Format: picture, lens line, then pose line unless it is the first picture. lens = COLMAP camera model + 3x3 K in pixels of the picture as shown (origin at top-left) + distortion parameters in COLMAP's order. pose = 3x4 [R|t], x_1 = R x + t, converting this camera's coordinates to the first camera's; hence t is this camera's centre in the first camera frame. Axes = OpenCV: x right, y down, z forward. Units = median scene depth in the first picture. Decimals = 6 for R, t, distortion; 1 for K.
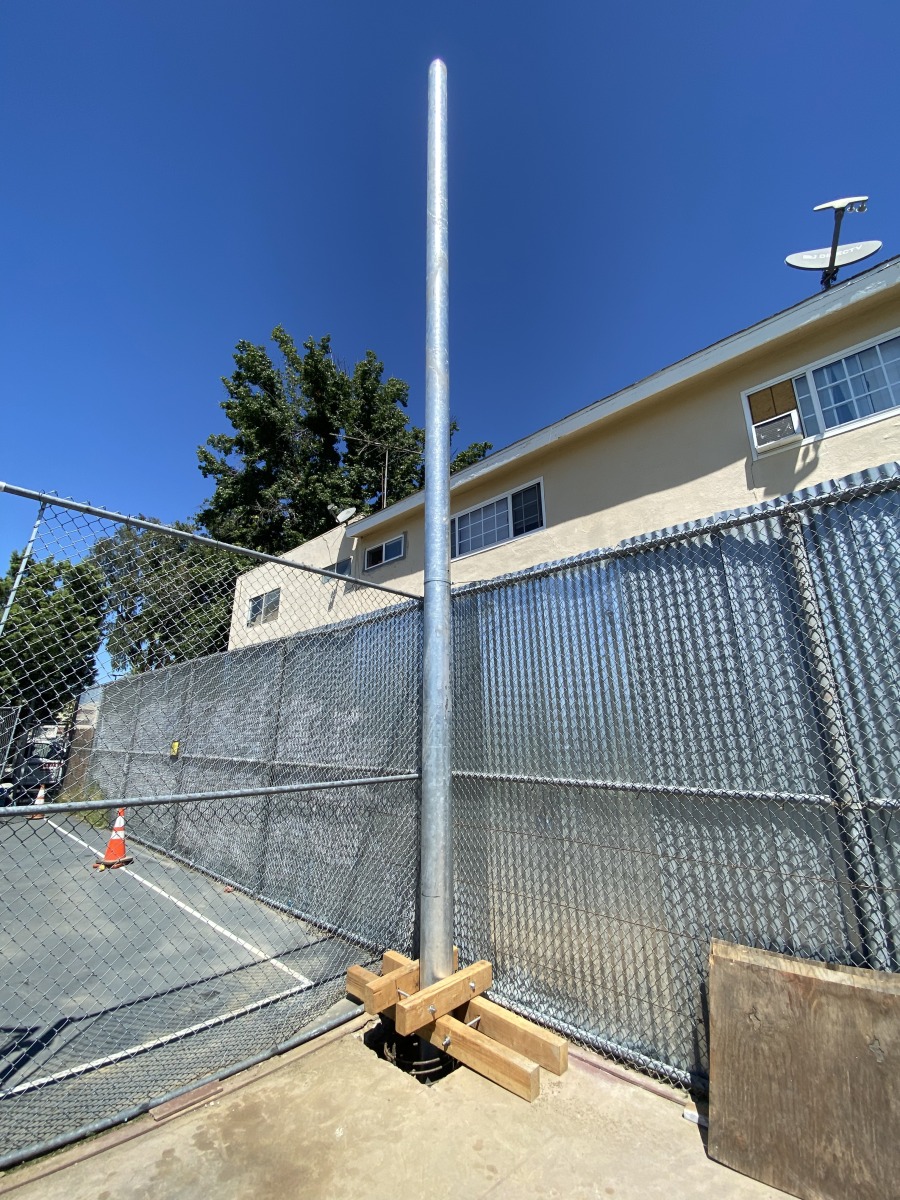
lens RADIAL K [[479.4, 0, 465.5], [0, 479.4, 605.4], [0, 0, 1]] dist [0.058679, -0.041561]
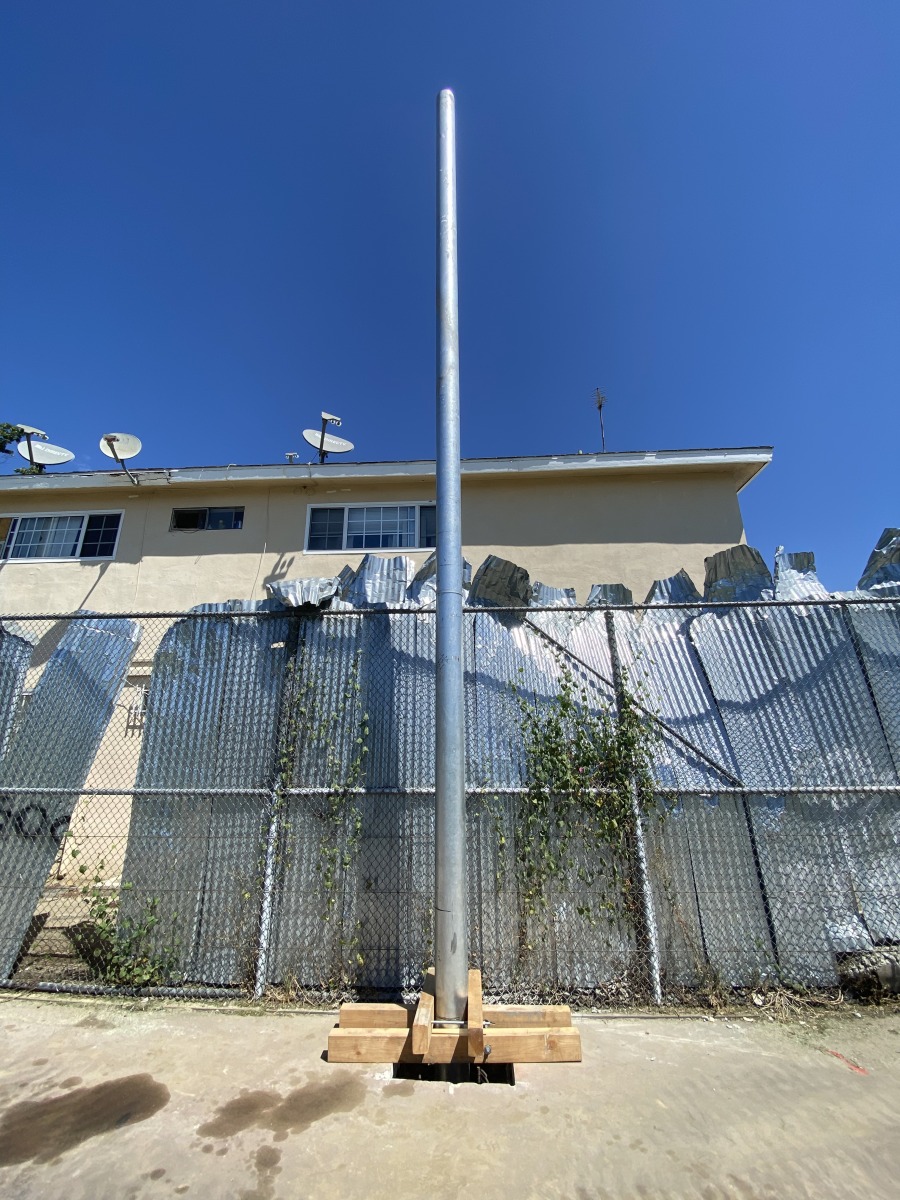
lens RADIAL K [[482.9, 0, 447.9], [0, 482.9, 598.8], [0, 0, 1]] dist [0.008648, -0.014785]
pose [[0.772650, 0.195457, 0.603994, 0.596421], [-0.160608, 0.980655, -0.111893, -0.185820], [-0.614180, -0.010552, 0.789095, -0.702393]]
